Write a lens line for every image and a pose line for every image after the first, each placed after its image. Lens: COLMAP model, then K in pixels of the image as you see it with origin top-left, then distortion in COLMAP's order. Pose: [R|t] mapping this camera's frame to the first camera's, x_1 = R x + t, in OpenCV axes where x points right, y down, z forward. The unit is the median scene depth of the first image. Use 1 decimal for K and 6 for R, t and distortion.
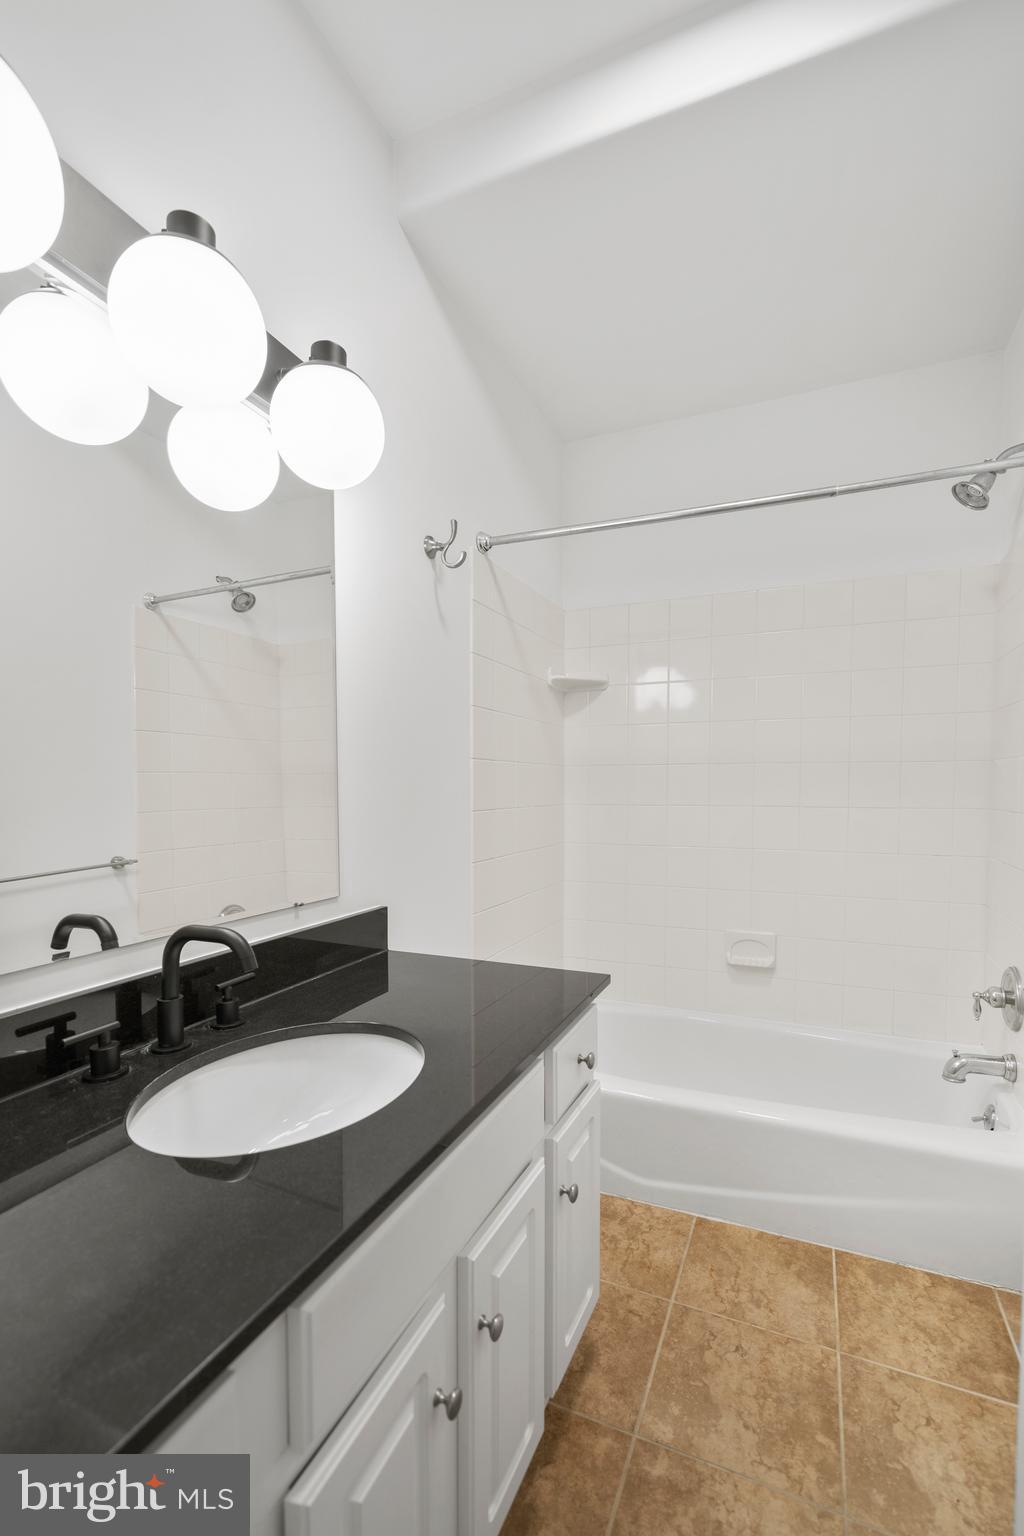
lens RADIAL K [[659.1, 0, 515.5], [0, 659.1, 825.3], [0, 0, 1]] dist [-0.000391, 0.000600]
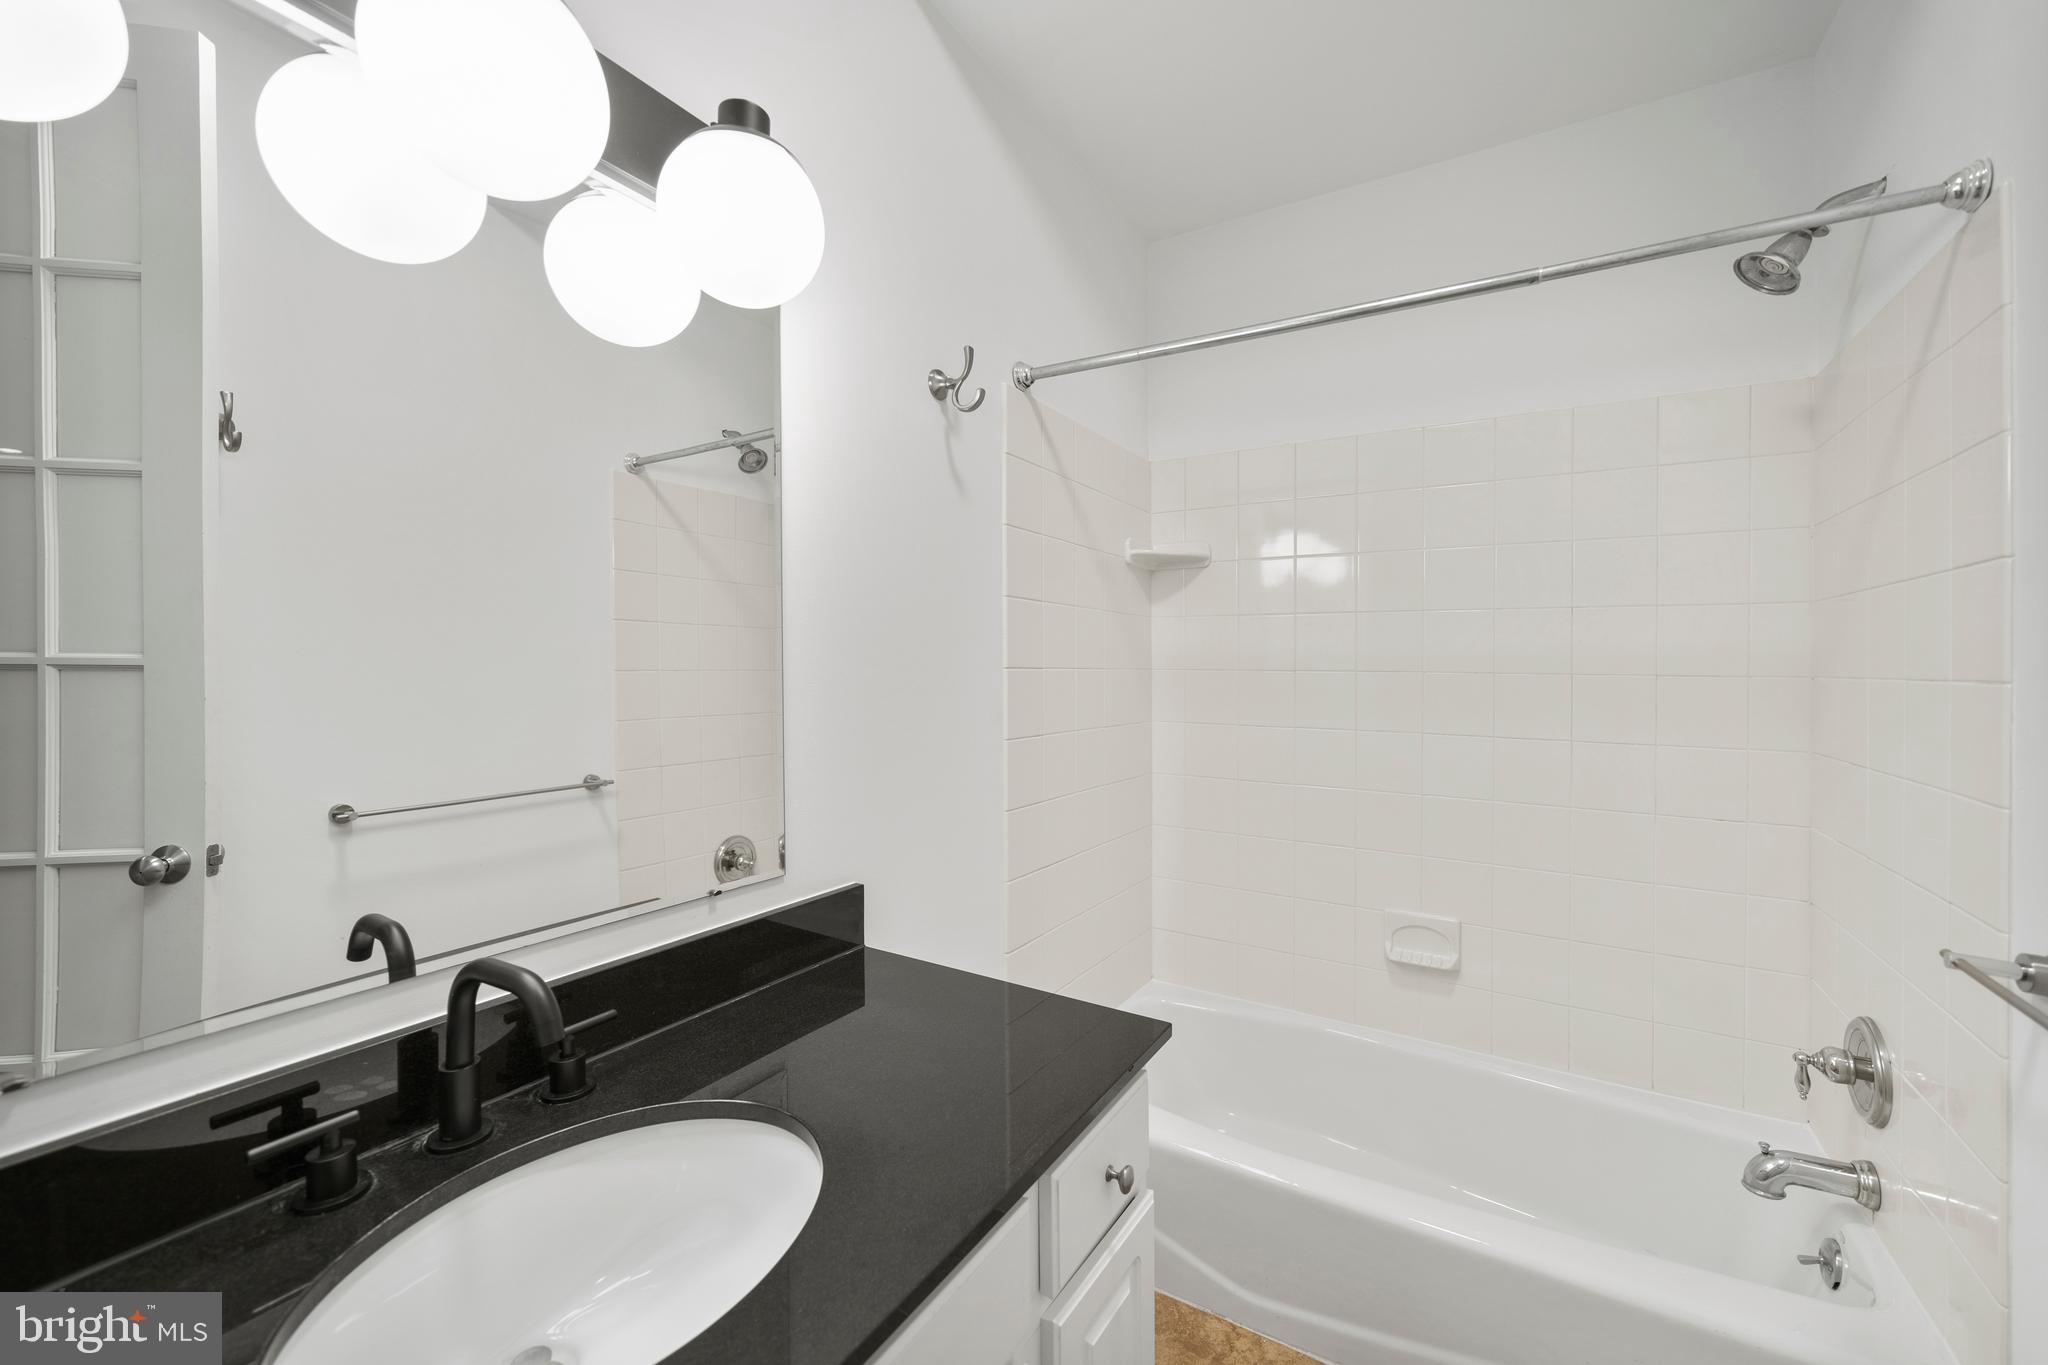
lens RADIAL K [[792.5, 0, 1025.3], [0, 792.5, 667.0], [0, 0, 1]] dist [-0.001711, 0.000358]
pose [[0.990119, 0.010659, -0.139825, 0.087710], [-0.018660, 0.998255, -0.056034, -0.061322], [0.138984, 0.058089, 0.988589, 0.160633]]
